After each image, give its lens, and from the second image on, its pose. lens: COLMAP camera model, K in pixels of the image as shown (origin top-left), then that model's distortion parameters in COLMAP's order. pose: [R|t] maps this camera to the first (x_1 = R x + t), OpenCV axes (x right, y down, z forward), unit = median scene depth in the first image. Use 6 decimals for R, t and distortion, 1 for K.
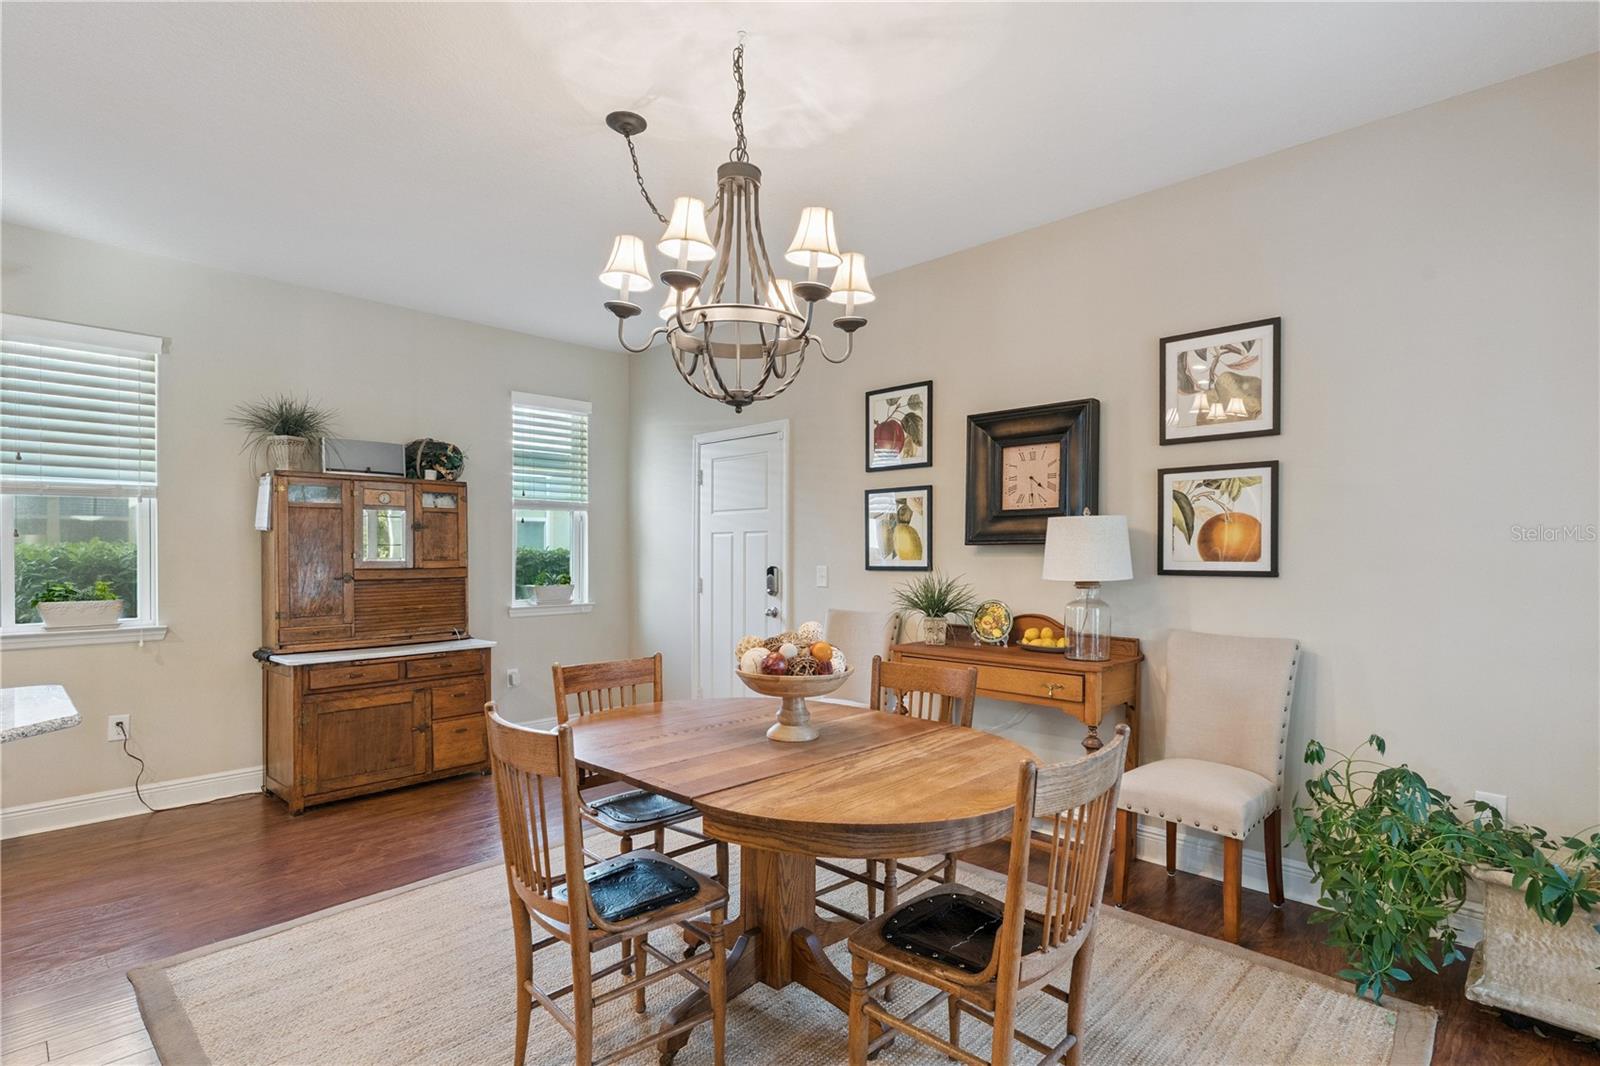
lens RADIAL K [[767.9, 0, 820.4], [0, 767.9, 557.8], [0, 0, 1]] dist [-0.004225, 0.001365]
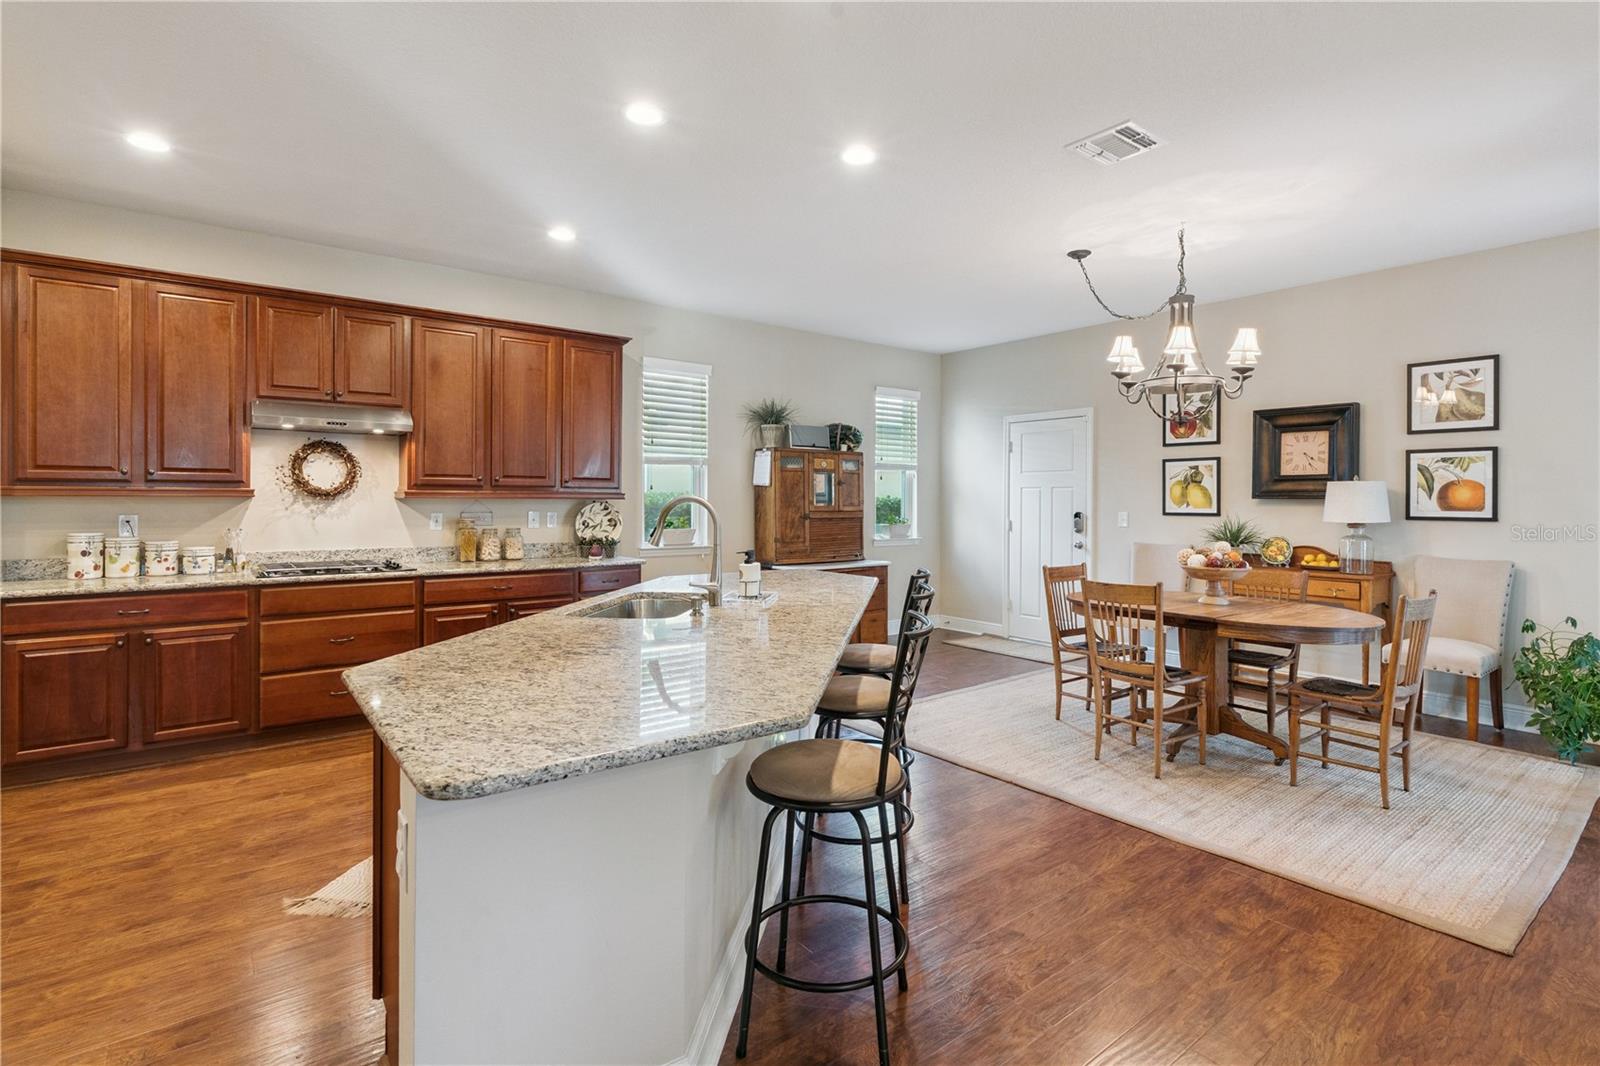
lens RADIAL K [[767.9, 0, 812.5], [0, 767.9, 496.0], [0, 0, 1]] dist [-0.004225, 0.001365]
pose [[0.989561, 0.006666, -0.143963, -0.433748], [-0.008313, 0.999907, -0.010842, 0.001300], [0.143877, 0.011926, 0.989524, -0.576275]]
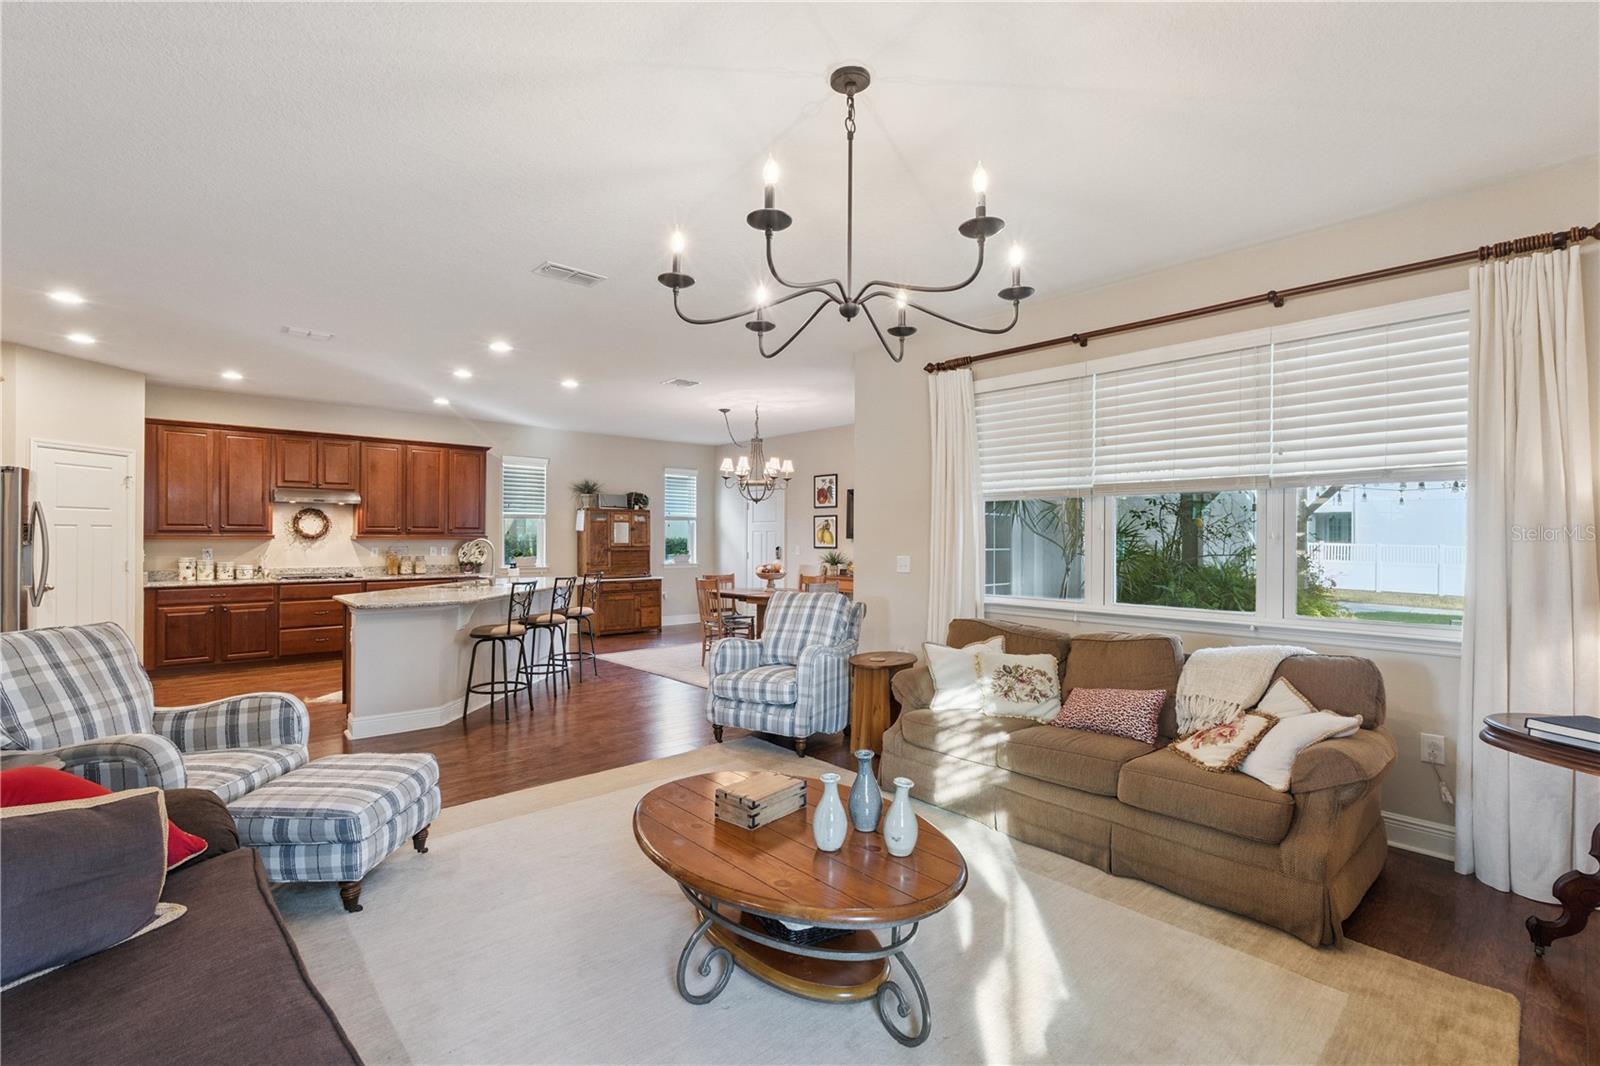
lens RADIAL K [[720.9, 0, 804.7], [0, 720.9, 531.8], [0, 0, 1]] dist [0.000560, 0.000331]
pose [[0.996610, 0.005401, -0.082092, 0.250385], [-0.006590, 0.999877, -0.014224, -0.003598], [0.082005, 0.014717, 0.996523, -1.484748]]
